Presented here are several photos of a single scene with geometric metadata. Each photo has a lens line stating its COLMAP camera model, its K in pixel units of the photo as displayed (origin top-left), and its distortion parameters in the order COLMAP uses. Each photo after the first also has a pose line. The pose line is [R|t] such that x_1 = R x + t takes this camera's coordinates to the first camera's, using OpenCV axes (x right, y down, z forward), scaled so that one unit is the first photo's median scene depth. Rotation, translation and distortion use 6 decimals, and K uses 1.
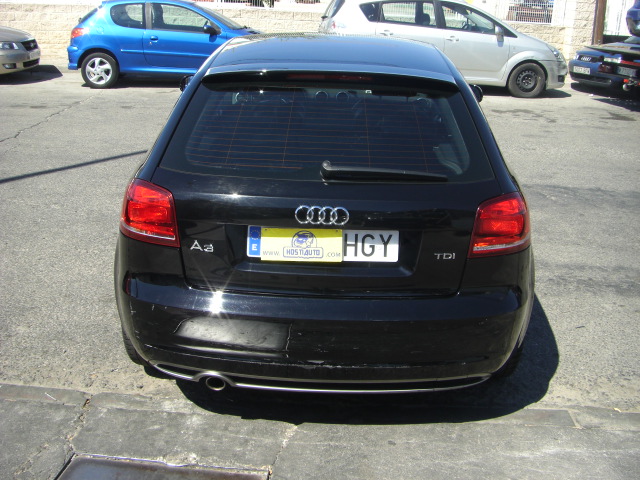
lens RADIAL K [[736.8, 0, 320.5], [0, 736.8, 242.7], [0, 0, 1]] dist [-0.132227, 0.000000]
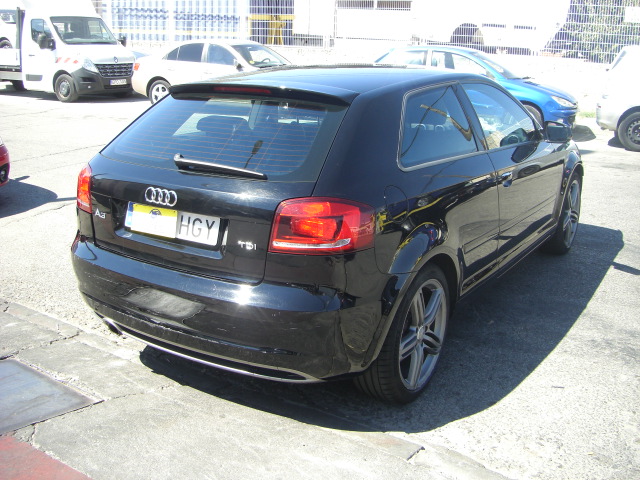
lens RADIAL K [[736.8, 0, 319.7], [0, 736.8, 241.6], [0, 0, 1]] dist [-0.132227, 0.000000]
pose [[0.892151, 0.136785, -0.430530, 0.740859], [-0.164579, 0.985972, -0.027787, 0.025547], [0.420690, 0.095646, 0.902148, 0.037535]]
